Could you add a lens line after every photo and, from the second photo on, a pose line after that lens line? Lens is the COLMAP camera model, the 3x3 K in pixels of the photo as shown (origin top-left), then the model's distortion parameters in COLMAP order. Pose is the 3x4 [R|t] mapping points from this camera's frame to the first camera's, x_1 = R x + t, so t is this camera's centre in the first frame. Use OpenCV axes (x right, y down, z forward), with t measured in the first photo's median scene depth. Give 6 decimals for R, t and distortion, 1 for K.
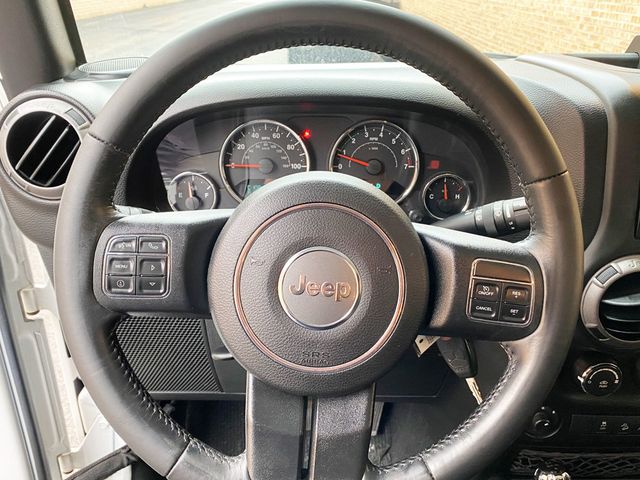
lens RADIAL K [[563.5, 0, 320.0], [0, 563.5, 240.0], [0, 0, 1]] dist [-0.002561, -0.007278]
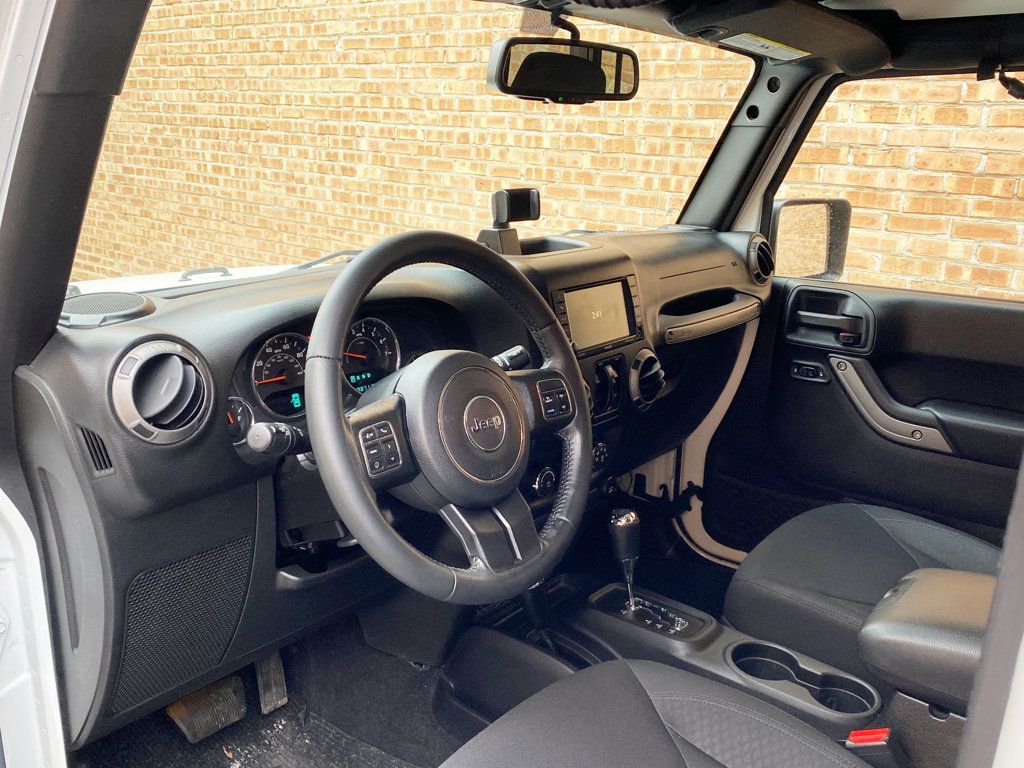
lens RADIAL K [[901.6, 0, 512.0], [0, 901.6, 384.0], [0, 0, 1]] dist [-0.002561, -0.007278]
pose [[0.632313, -0.197964, 0.748993, -1.092609], [0.299038, 0.954241, -0.000241, 0.006480], [-0.714672, 0.224130, 0.662578, -0.397134]]
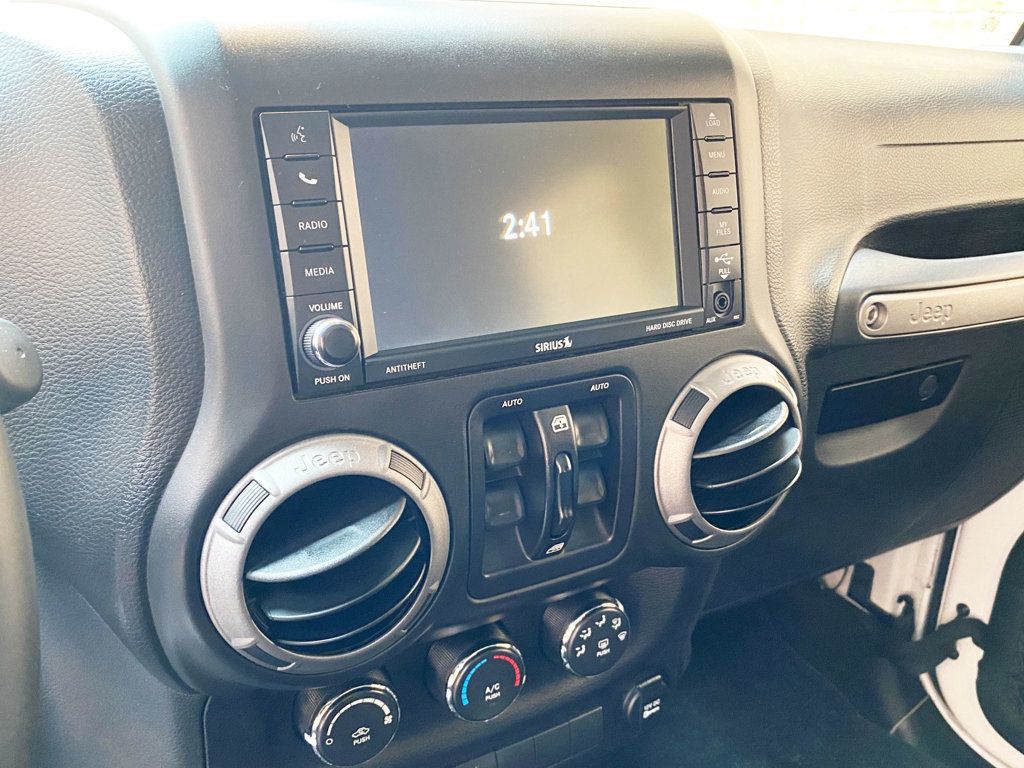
lens RADIAL K [[901.6, 0, 512.0], [0, 901.6, 384.0], [0, 0, 1]] dist [-0.002561, -0.007278]
pose [[0.871096, -0.159875, 0.464361, 0.324920], [0.184273, 0.982848, -0.007292, 0.015609], [-0.455231, 0.091921, 0.885616, 0.304103]]
